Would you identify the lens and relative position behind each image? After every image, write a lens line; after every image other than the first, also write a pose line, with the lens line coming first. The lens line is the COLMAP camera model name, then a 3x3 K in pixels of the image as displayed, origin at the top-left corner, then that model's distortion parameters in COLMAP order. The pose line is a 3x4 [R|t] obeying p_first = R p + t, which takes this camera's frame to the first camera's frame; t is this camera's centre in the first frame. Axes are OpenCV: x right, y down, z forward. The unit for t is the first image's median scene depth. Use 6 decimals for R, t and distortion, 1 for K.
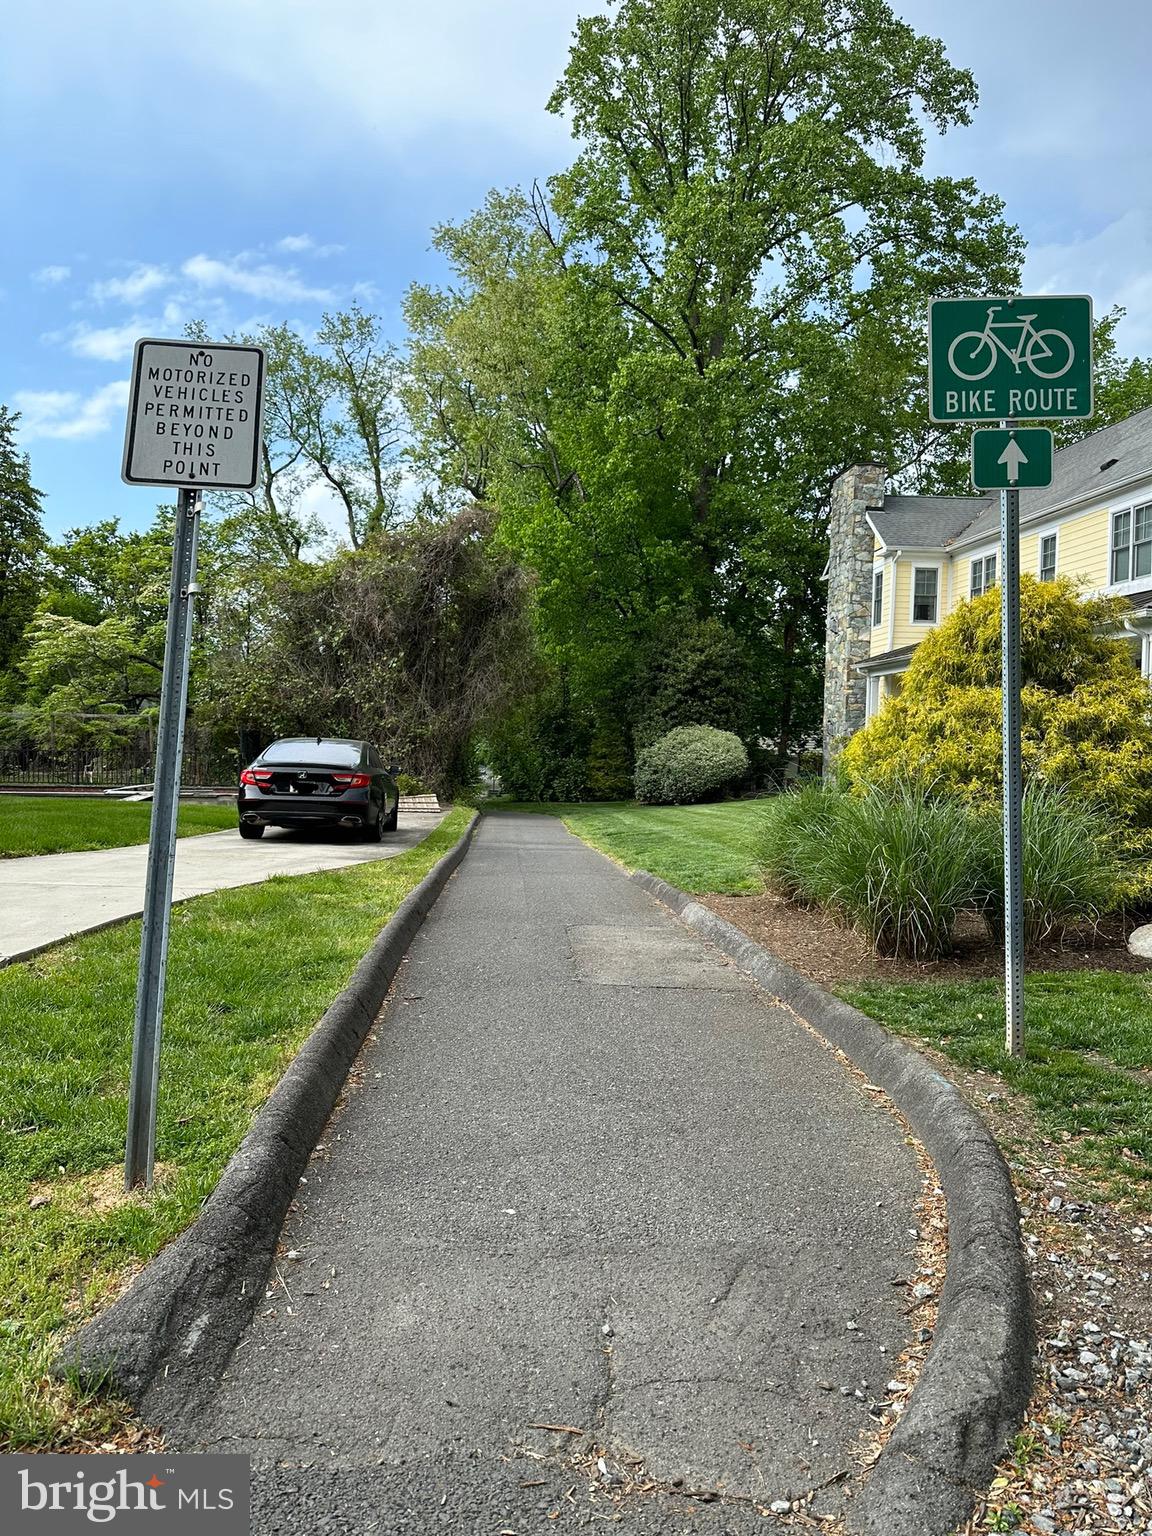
lens RADIAL K [[1075.9, 0, 576.7], [0, 1075.9, 770.8], [0, 0, 1]] dist [-0.004723, -0.000994]
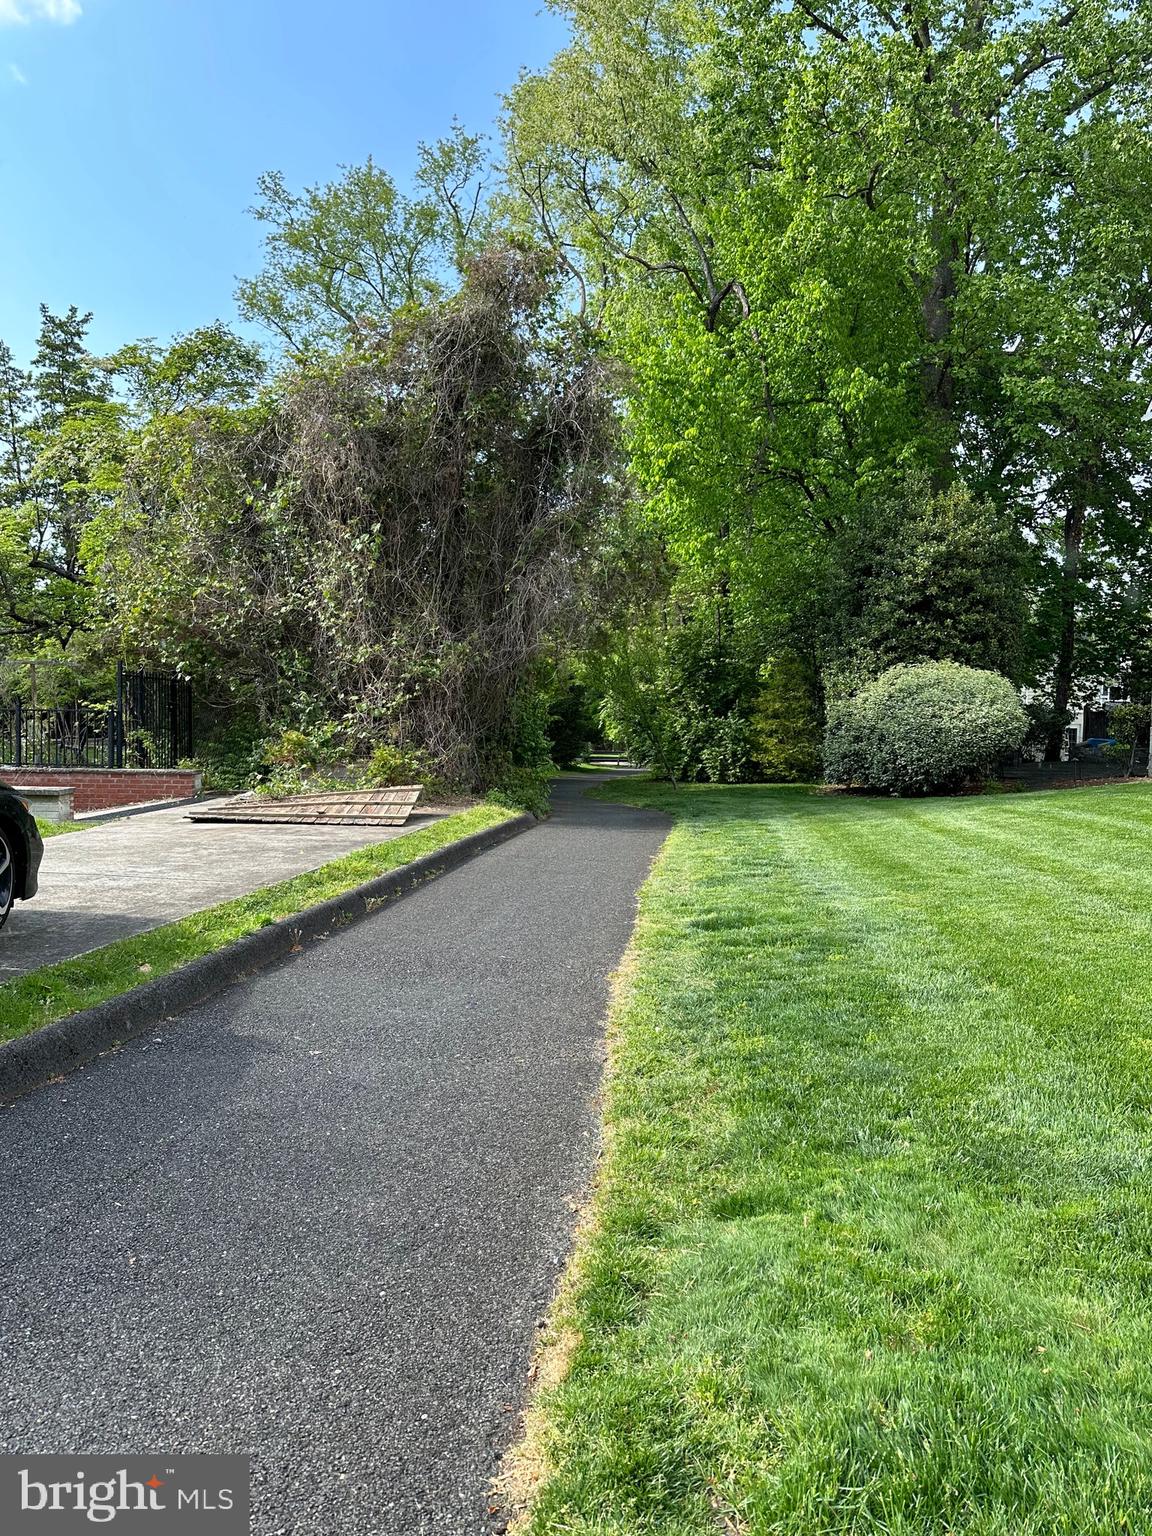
lens RADIAL K [[1029.6, 0, 573.4], [0, 1029.6, 762.5], [0, 0, 1]] dist [0.005714, -0.002156]
pose [[0.979571, 0.004663, -0.201046, 0.031269], [0.001425, 0.999545, 0.030123, -0.003357], [0.201095, -0.029795, 0.979118, 0.384796]]
